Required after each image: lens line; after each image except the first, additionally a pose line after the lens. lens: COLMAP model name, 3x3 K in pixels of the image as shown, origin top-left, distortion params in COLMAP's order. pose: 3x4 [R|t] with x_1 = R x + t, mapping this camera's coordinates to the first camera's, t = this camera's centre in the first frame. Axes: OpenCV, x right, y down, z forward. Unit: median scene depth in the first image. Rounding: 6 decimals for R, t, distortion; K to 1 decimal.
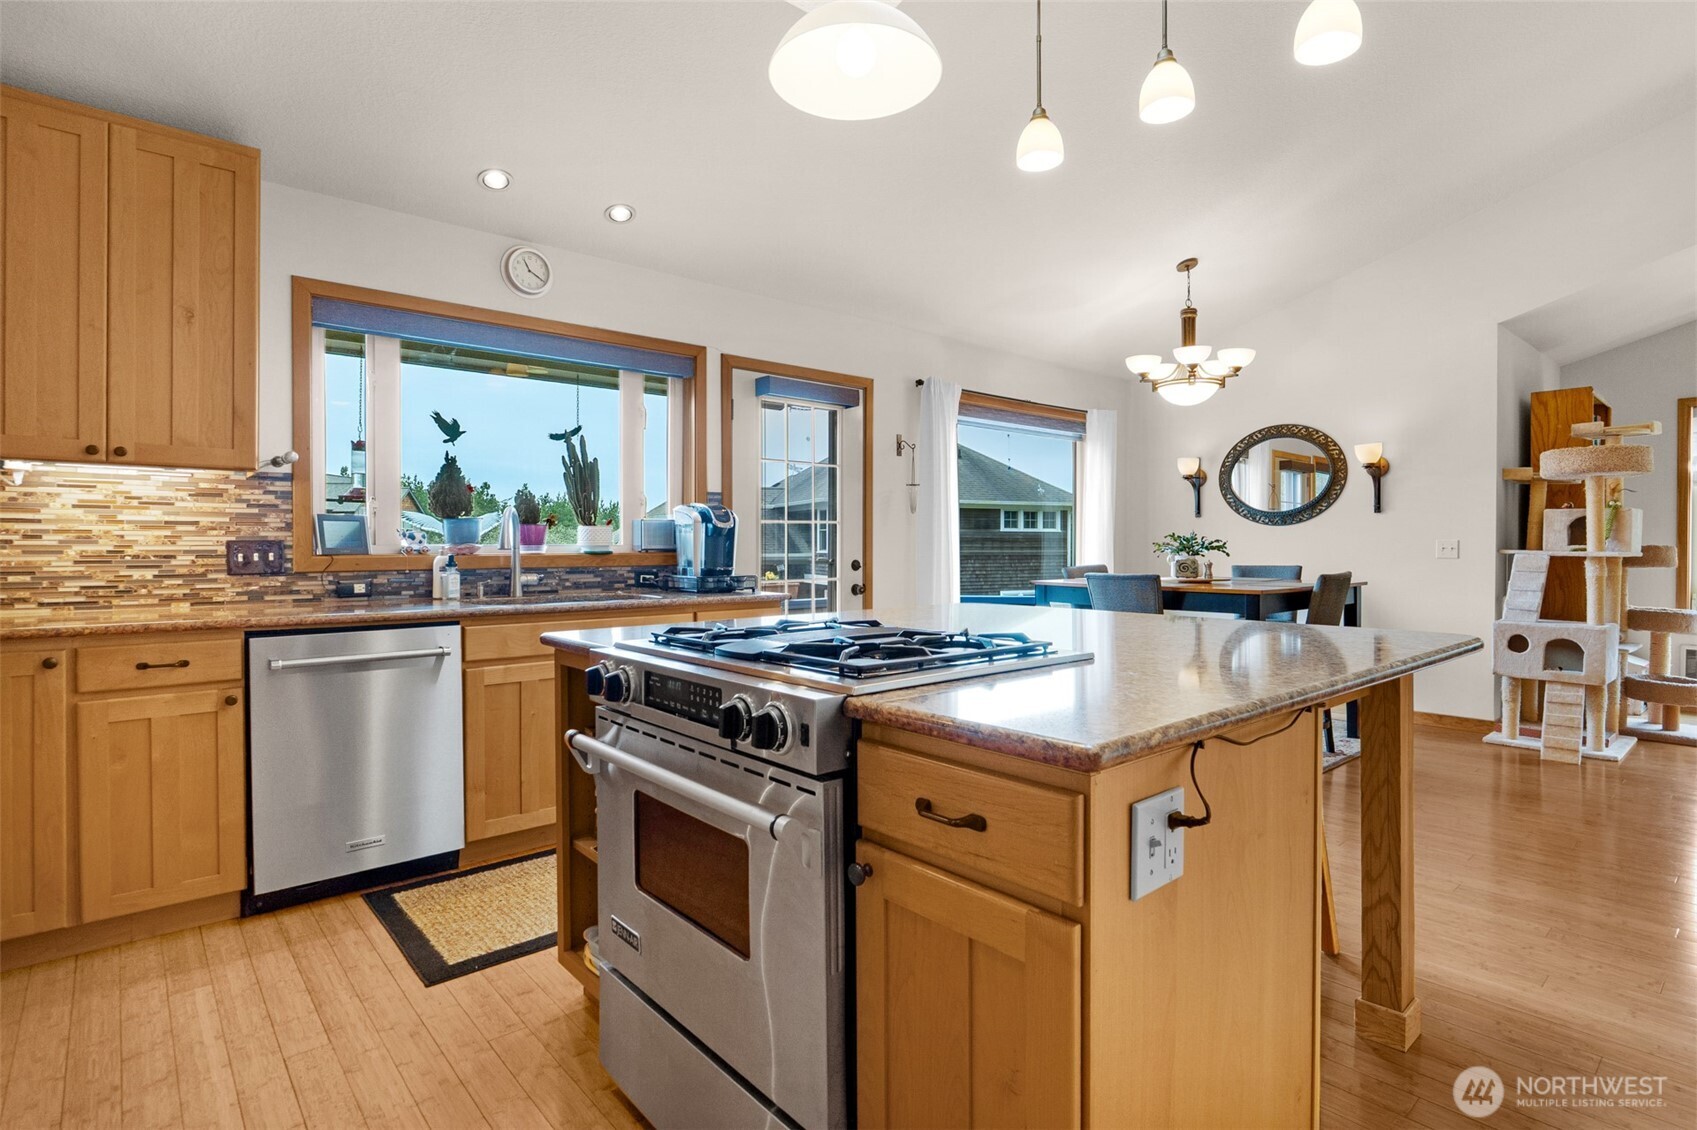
lens RADIAL K [[856.2, 0, 855.7], [0, 856.2, 544.6], [0, 0, 1]] dist [-0.003530, -0.000165]
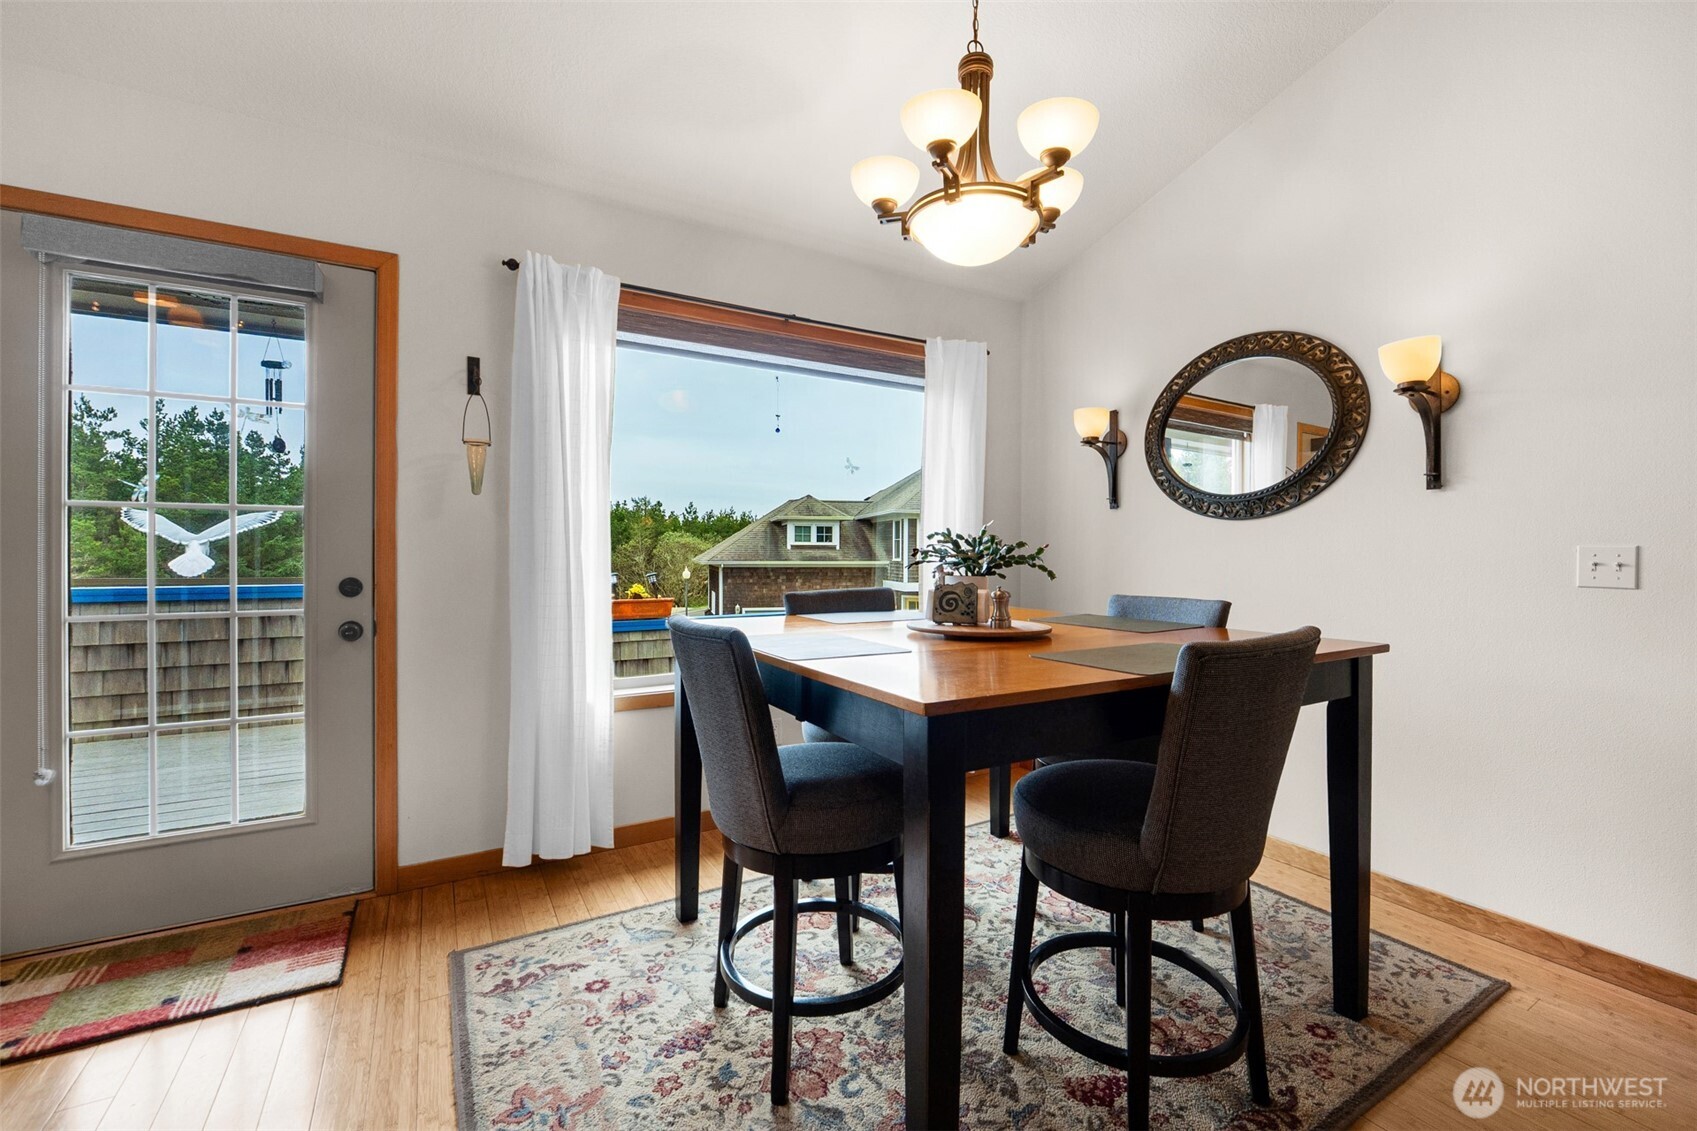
lens RADIAL K [[706.9, 0, 852.3], [0, 706.9, 553.3], [0, 0, 1]] dist [-0.018334, 0.000109]
pose [[0.982639, 0.004765, -0.185468, 0.404642], [-0.004645, 0.999989, 0.001082, 0.000187], [0.185471, -0.000202, 0.982650, 0.618646]]
